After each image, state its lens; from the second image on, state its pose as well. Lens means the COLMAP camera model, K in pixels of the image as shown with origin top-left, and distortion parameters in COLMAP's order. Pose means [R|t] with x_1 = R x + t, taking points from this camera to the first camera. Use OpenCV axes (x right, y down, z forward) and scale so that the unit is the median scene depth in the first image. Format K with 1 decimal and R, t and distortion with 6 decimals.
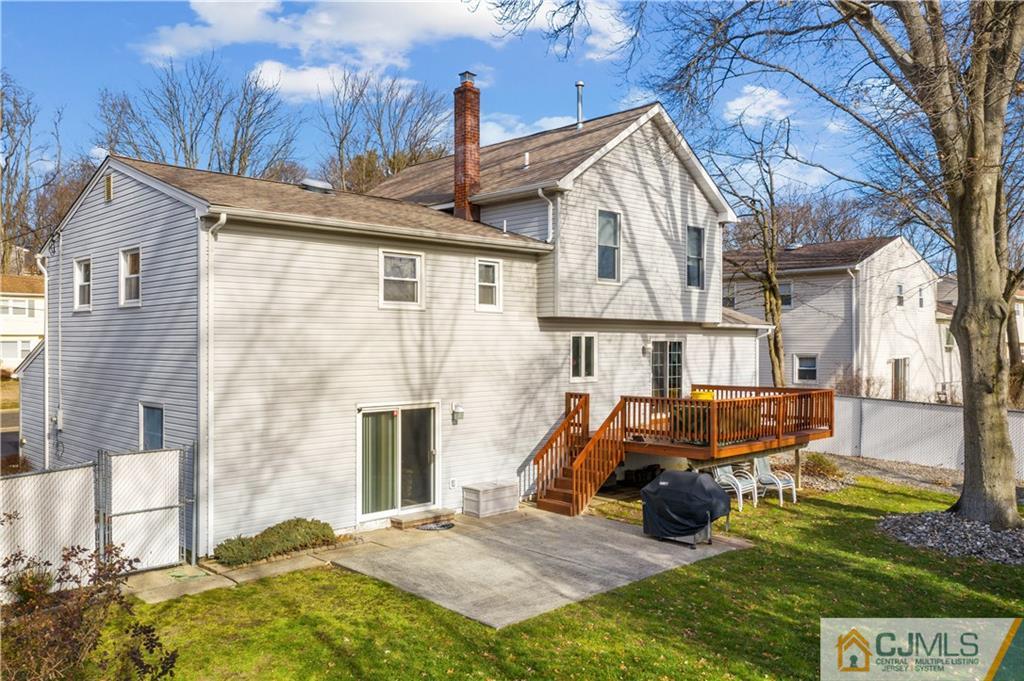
lens RADIAL K [[827.3, 0, 515.1], [0, 827.3, 343.5], [0, 0, 1]] dist [-0.009380, 0.001910]
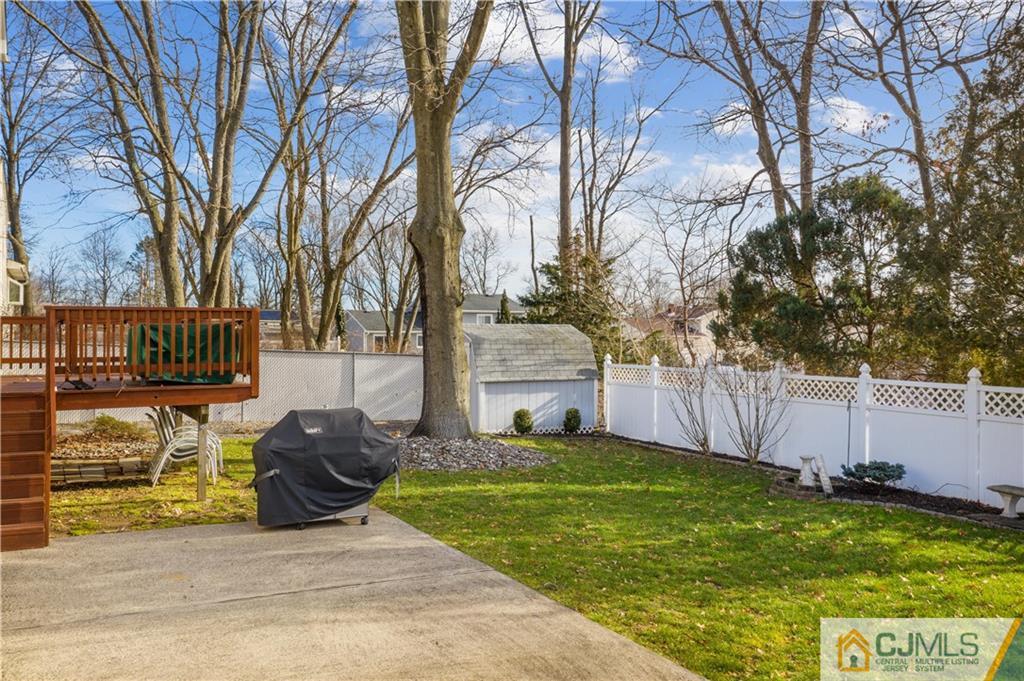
lens RADIAL K [[827.3, 0, 513.5], [0, 827.3, 339.6], [0, 0, 1]] dist [-0.009380, 0.001910]
pose [[0.249891, 0.001127, 0.968273, -0.362149], [-0.004560, 0.999990, 0.000013, 0.098882], [-0.968263, -0.004419, 0.249894, 0.688366]]
